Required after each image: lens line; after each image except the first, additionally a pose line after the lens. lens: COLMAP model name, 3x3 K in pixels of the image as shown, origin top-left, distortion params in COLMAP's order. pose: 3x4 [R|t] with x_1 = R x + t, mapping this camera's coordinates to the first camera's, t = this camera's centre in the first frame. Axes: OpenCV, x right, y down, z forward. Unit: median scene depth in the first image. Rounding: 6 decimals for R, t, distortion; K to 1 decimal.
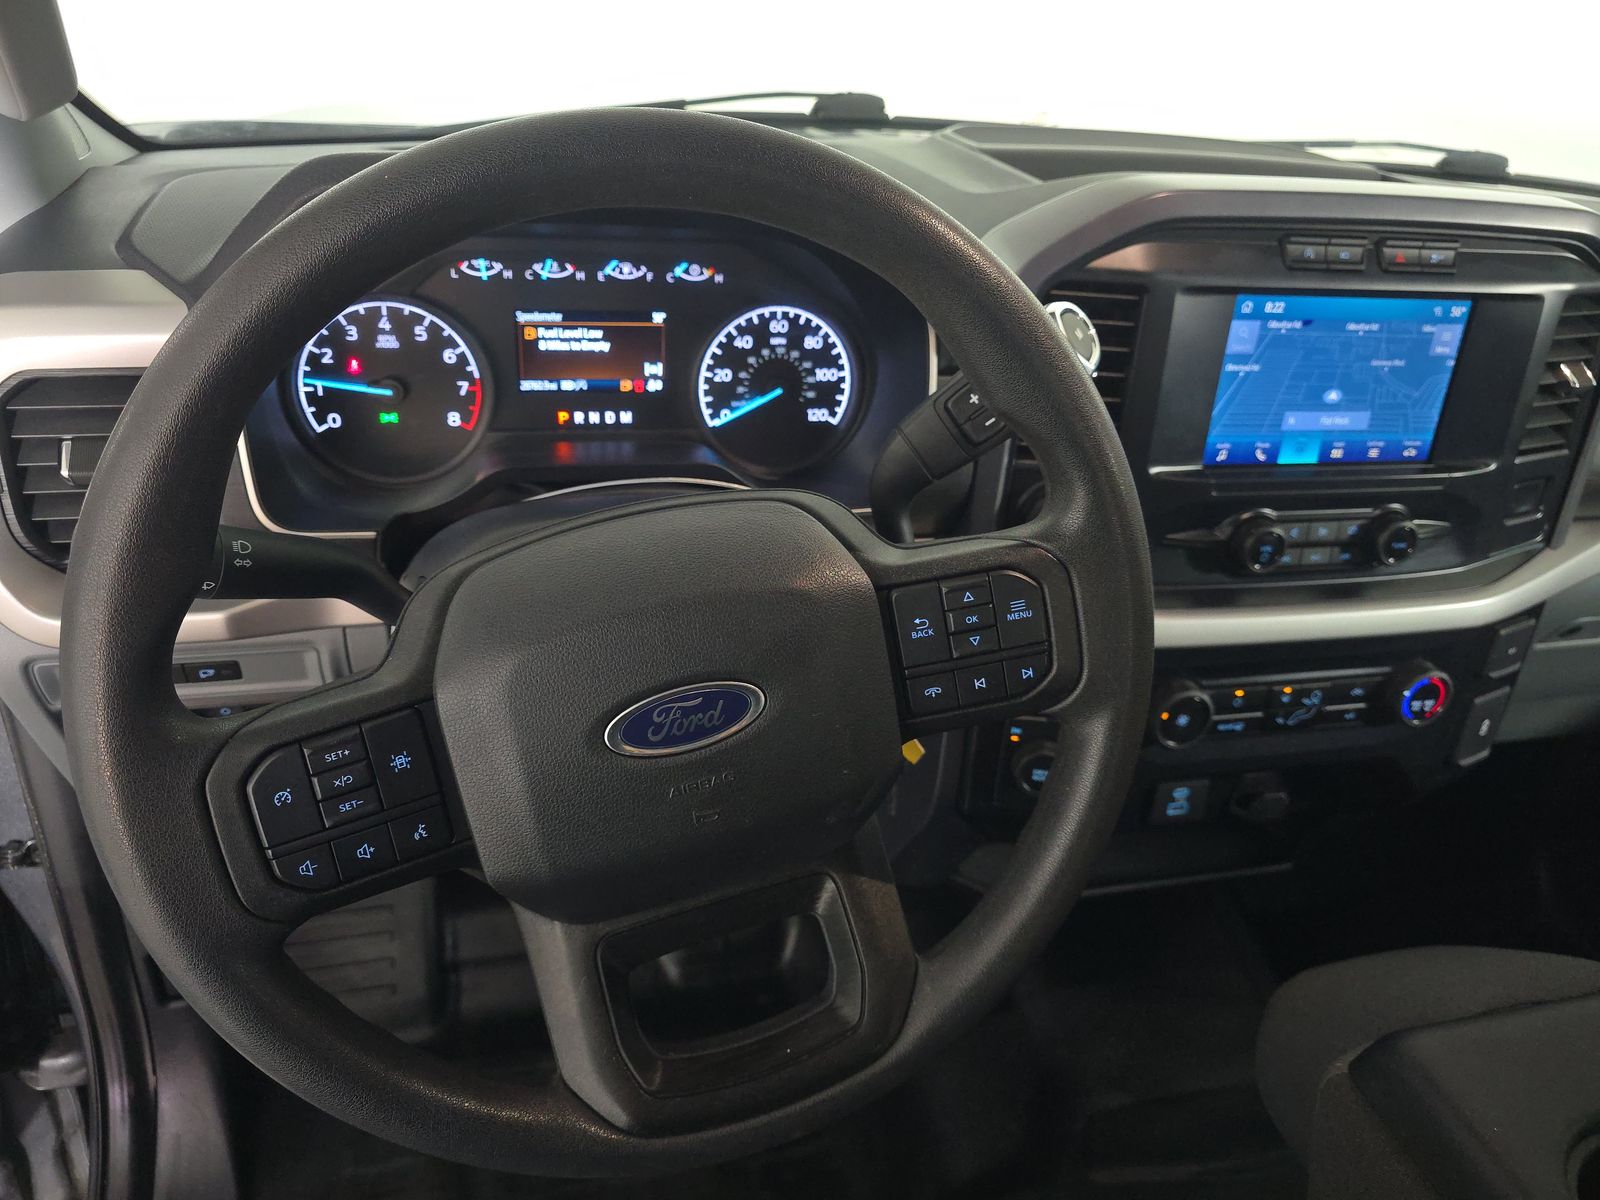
lens RADIAL K [[1087.9, 0, 809.9], [0, 1087.9, 608.1], [0, 0, 1]] dist [0.006720, -0.027420]
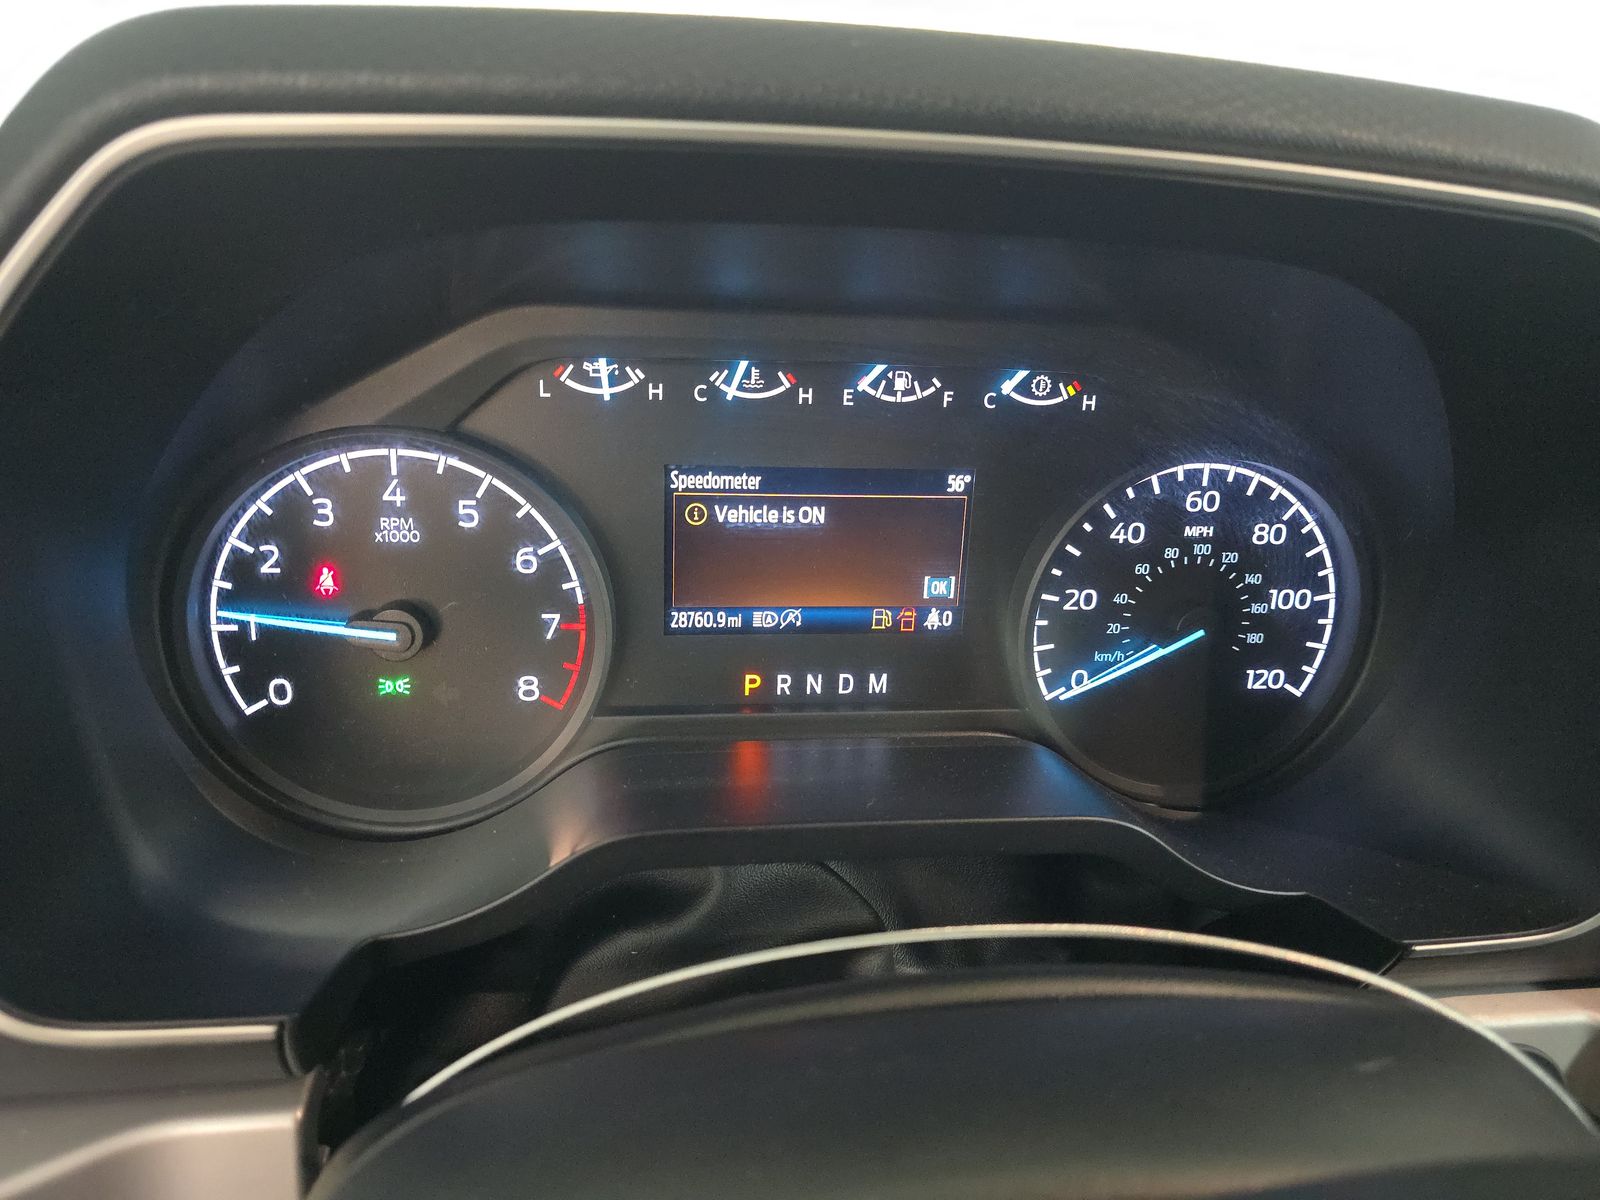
lens RADIAL K [[1087.9, 0, 806.2], [0, 1087.9, 598.9], [0, 0, 1]] dist [0.006720, -0.027420]
pose [[0.992740, 0.014243, -0.119432, -0.153524], [-0.033231, 0.986794, -0.158536, -0.144026], [0.115597, 0.161354, 0.980103, 0.553283]]
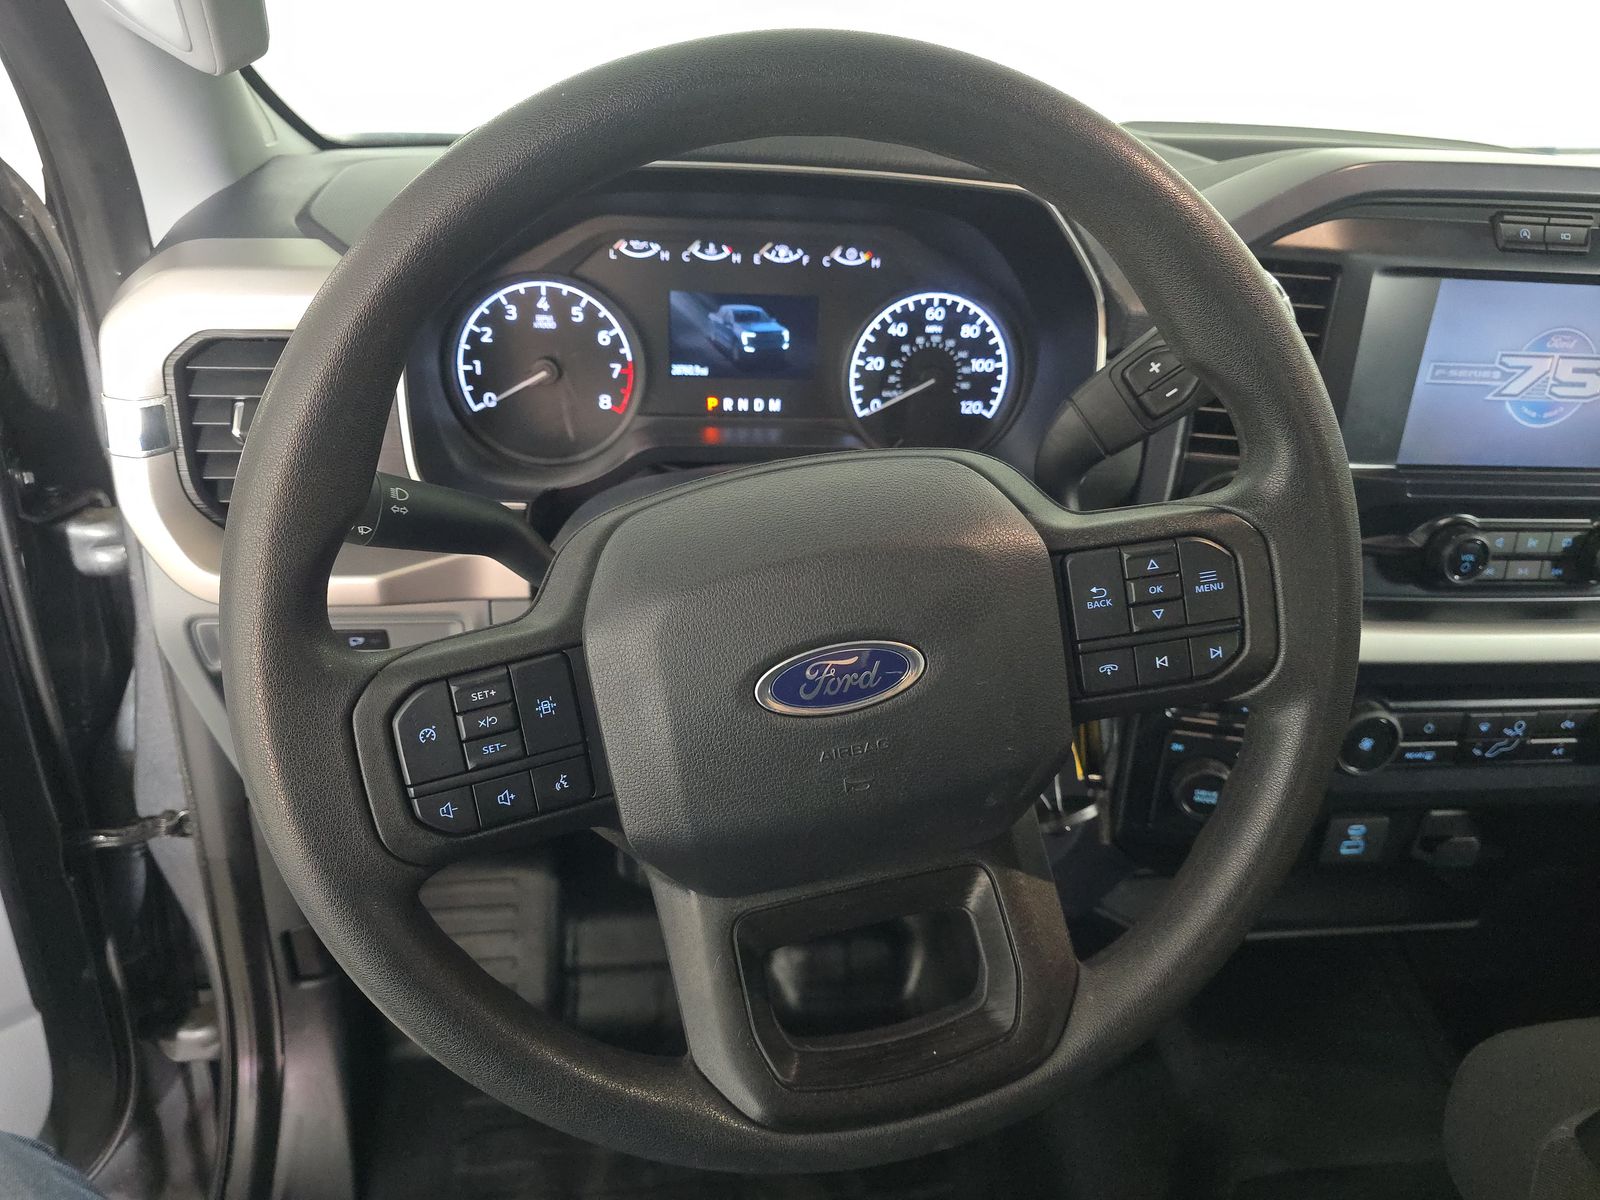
lens RADIAL K [[1087.9, 0, 799.5], [0, 1087.9, 613.8], [0, 0, 1]] dist [0.006720, -0.027420]
pose [[0.992223, 0.035964, -0.119164, -0.024966], [-0.040597, 0.998502, -0.036686, 0.050633], [0.117666, 0.041238, 0.992197, 0.040940]]
